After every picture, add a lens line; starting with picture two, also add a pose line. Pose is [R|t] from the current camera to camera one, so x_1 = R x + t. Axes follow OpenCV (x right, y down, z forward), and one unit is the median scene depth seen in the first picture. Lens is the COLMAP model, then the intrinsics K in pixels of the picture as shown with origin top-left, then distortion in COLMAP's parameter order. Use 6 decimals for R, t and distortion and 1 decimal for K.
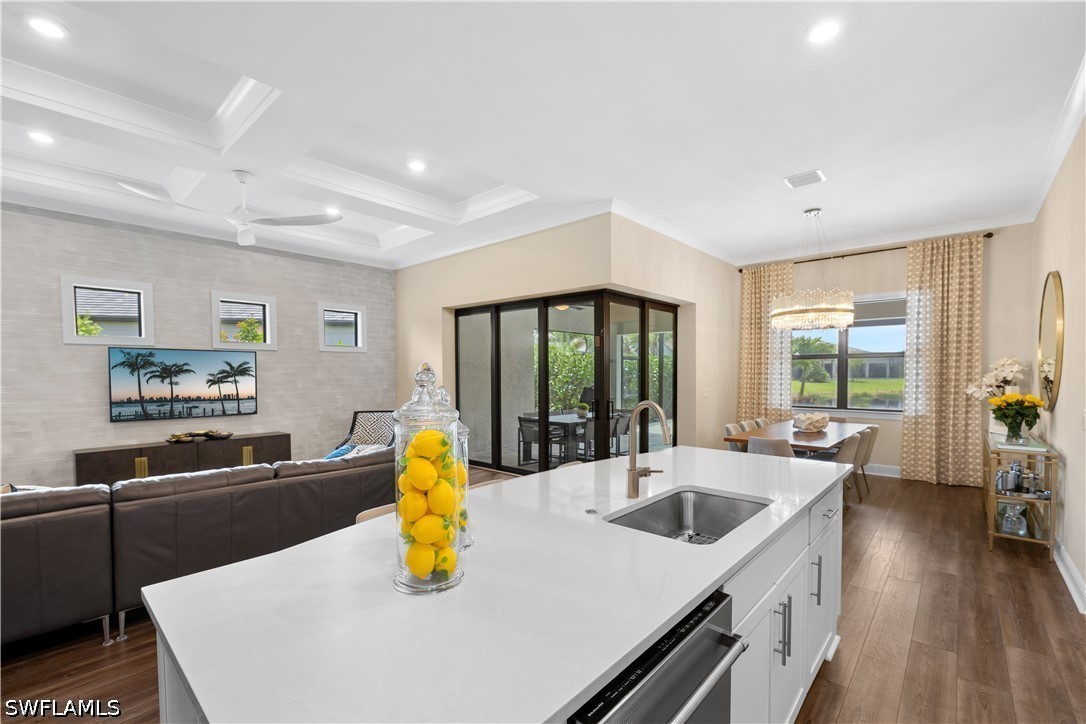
lens RADIAL K [[459.4, 0, 539.4], [0, 459.4, 383.2], [0, 0, 1]] dist [0.001331, -0.000264]
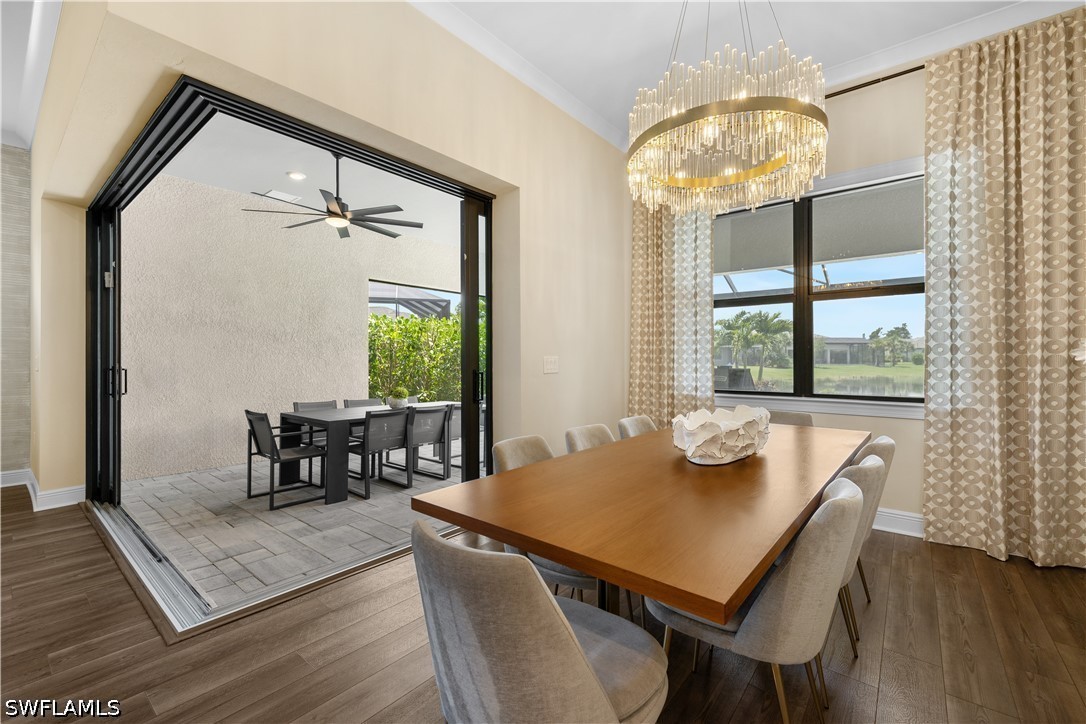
lens RADIAL K [[459.4, 0, 531.8], [0, 459.4, 354.1], [0, 0, 1]] dist [0.001331, -0.000264]
pose [[0.998932, 0.002371, 0.046147, 0.361563], [-0.000826, 0.999439, -0.033467, 0.028993], [-0.046201, 0.033393, 0.998374, 0.544152]]
